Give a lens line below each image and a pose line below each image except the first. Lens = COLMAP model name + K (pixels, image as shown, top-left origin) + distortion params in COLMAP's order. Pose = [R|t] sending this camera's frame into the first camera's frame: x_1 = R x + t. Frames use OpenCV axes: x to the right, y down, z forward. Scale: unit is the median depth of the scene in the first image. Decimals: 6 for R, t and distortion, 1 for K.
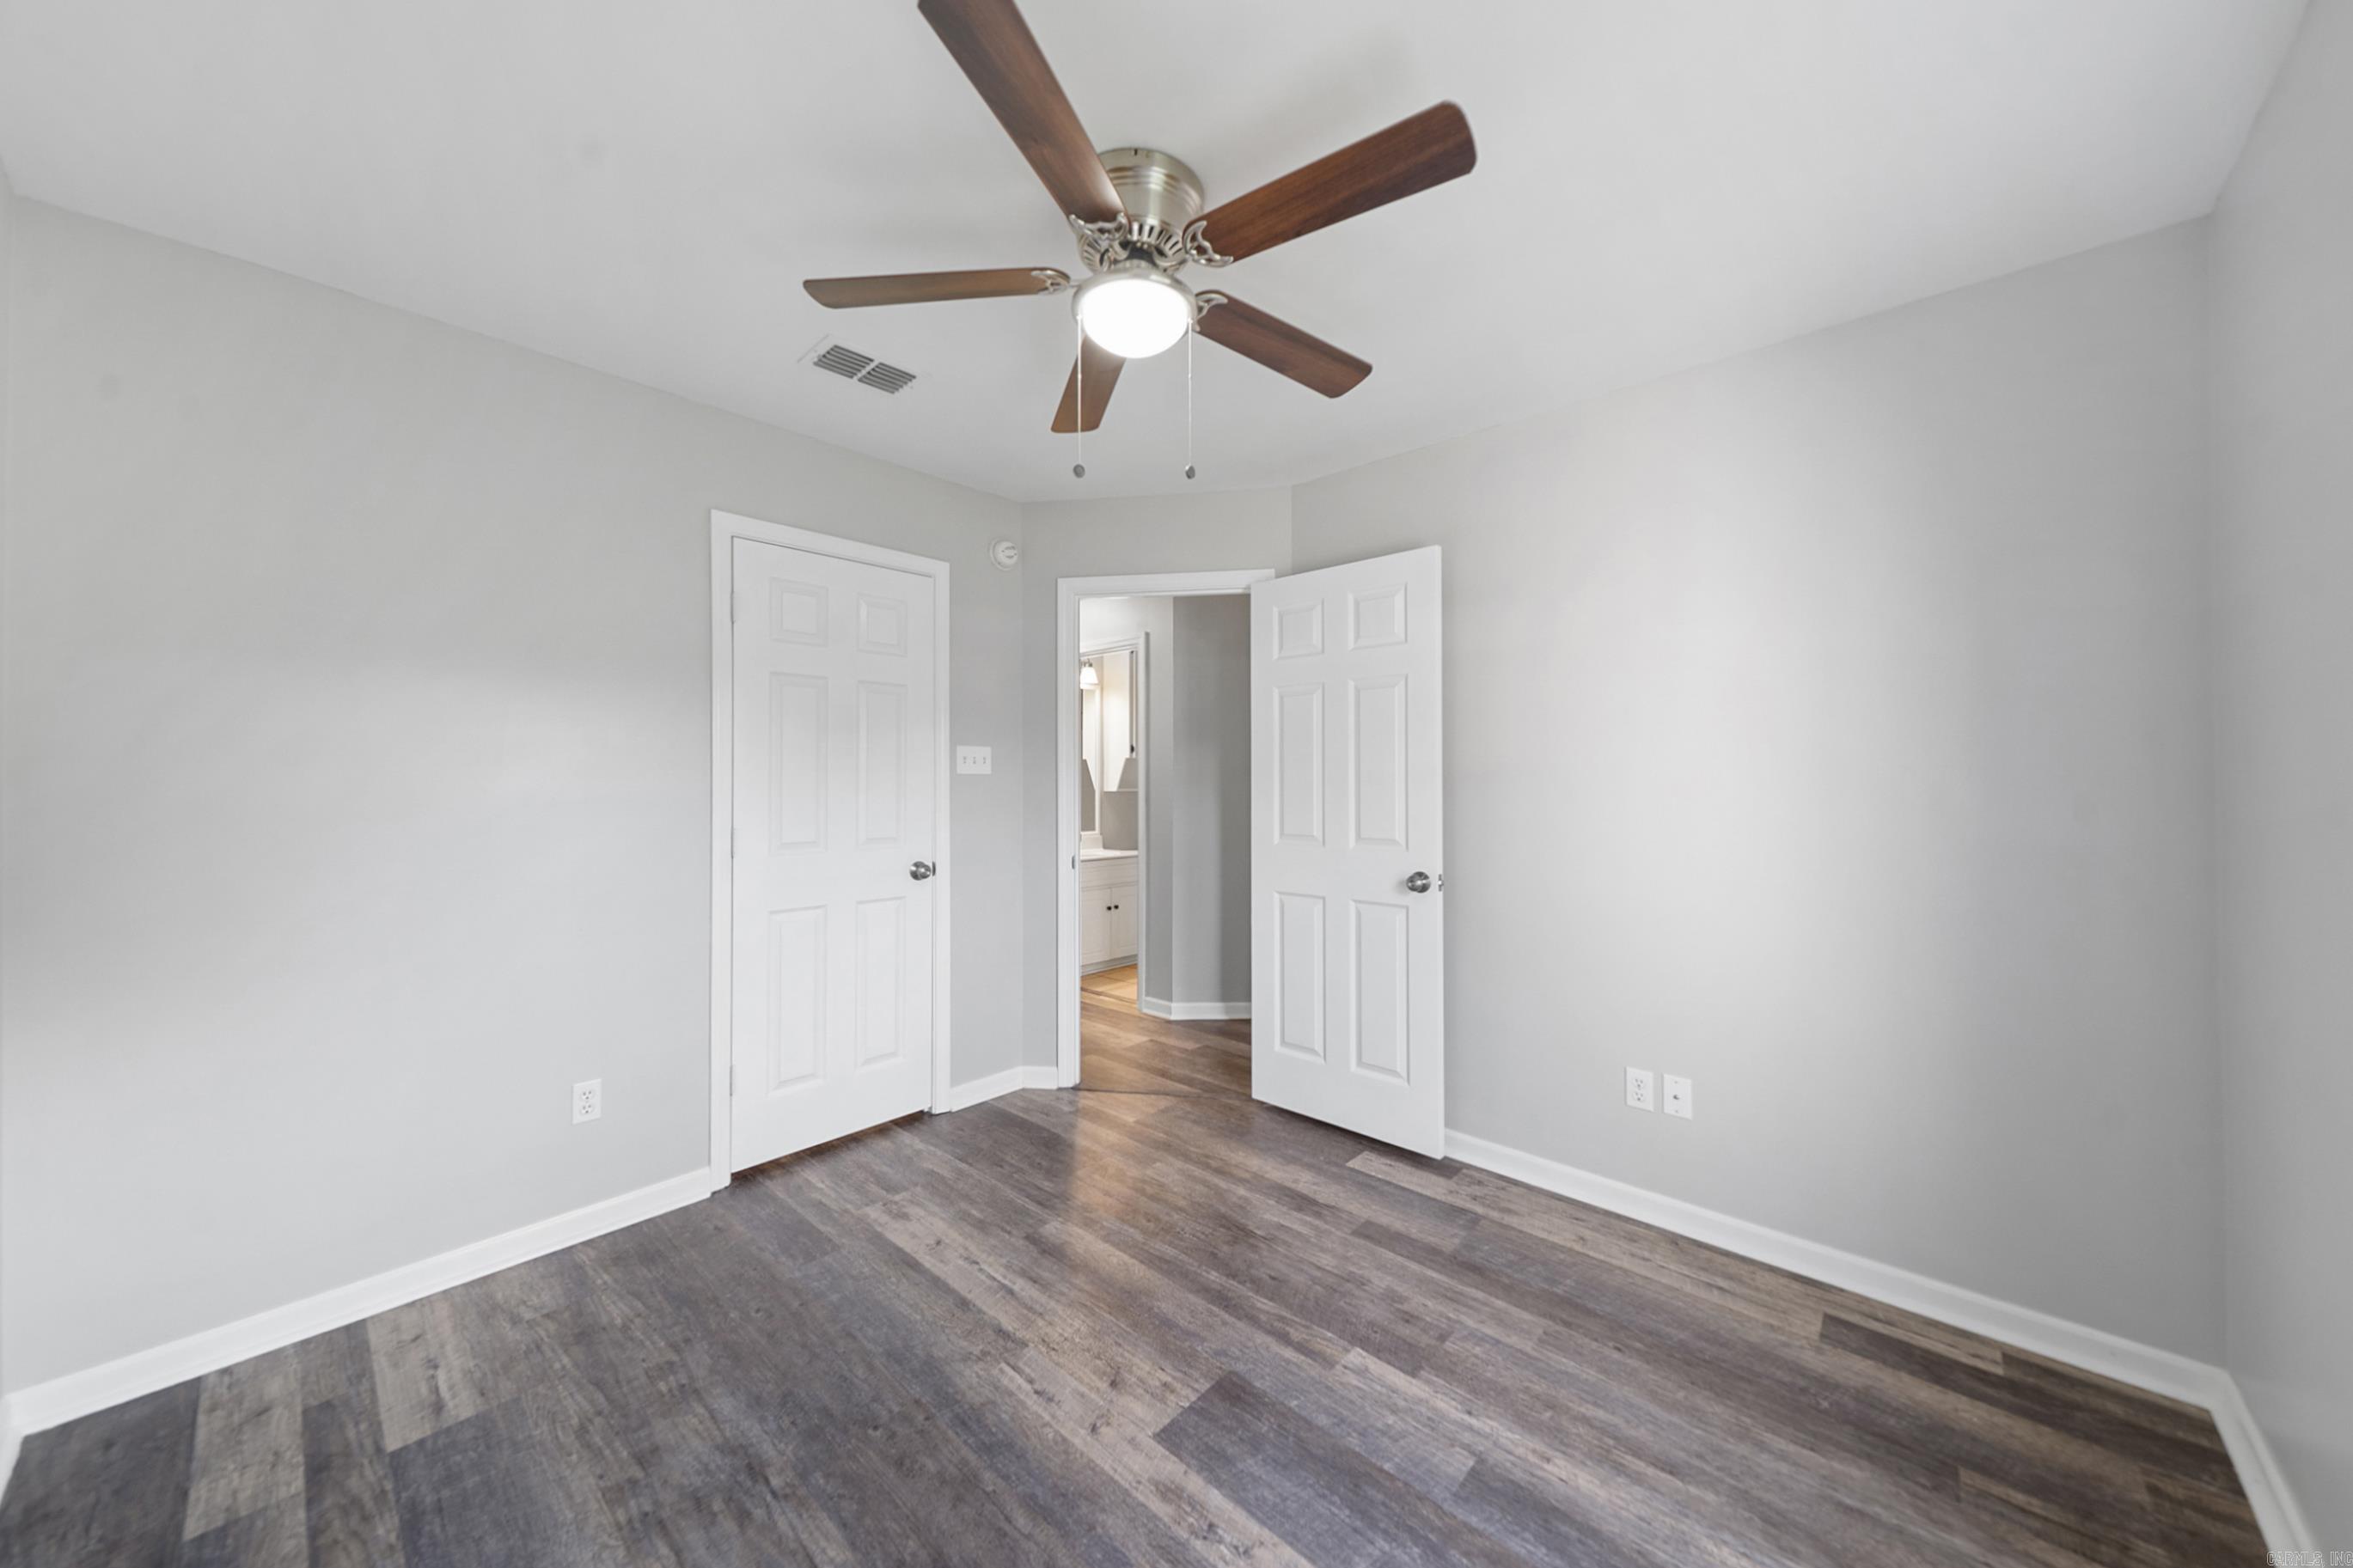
lens RADIAL K [[824.6, 0, 1174.0], [0, 824.6, 782.8], [0, 0, 1]] dist [-0.002513, -0.000927]
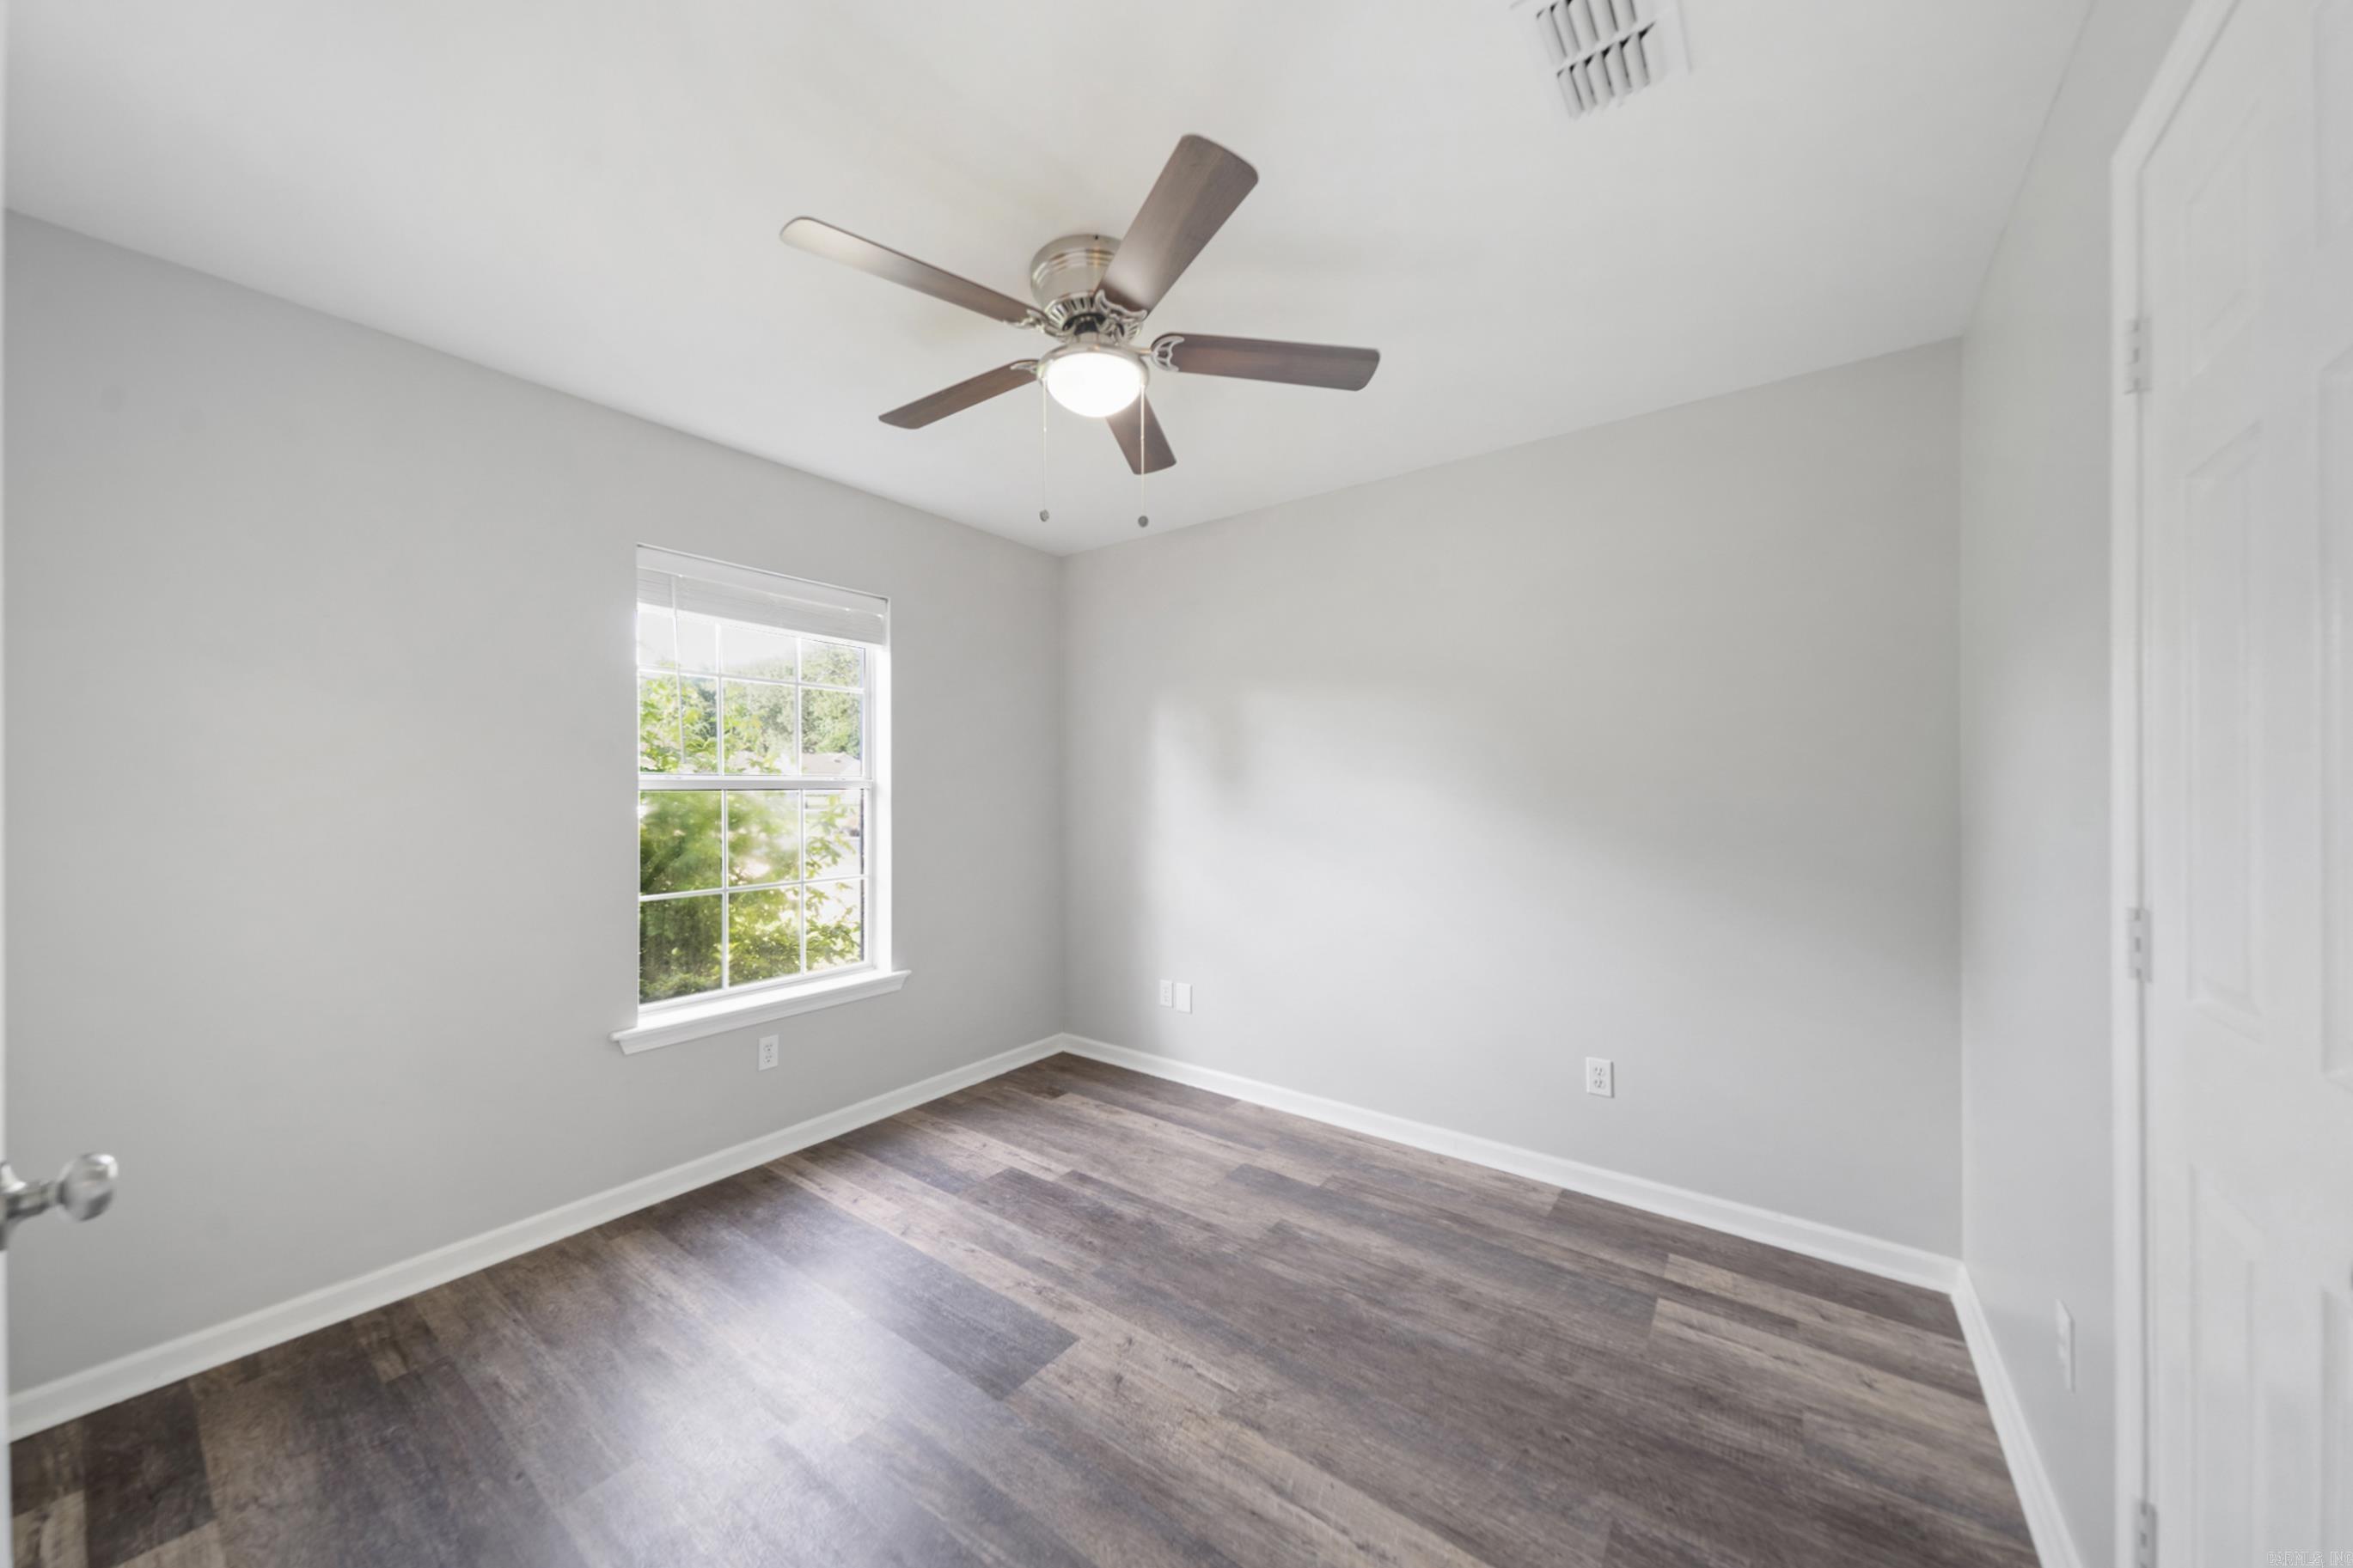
lens RADIAL K [[824.6, 0, 1178.7], [0, 824.6, 785.9], [0, 0, 1]] dist [-0.002513, -0.000927]
pose [[-0.994424, 0.000754, -0.105455, -0.039784], [0.001154, 0.999992, -0.003739, -0.009364], [0.105451, -0.003840, -0.994417, 2.046982]]
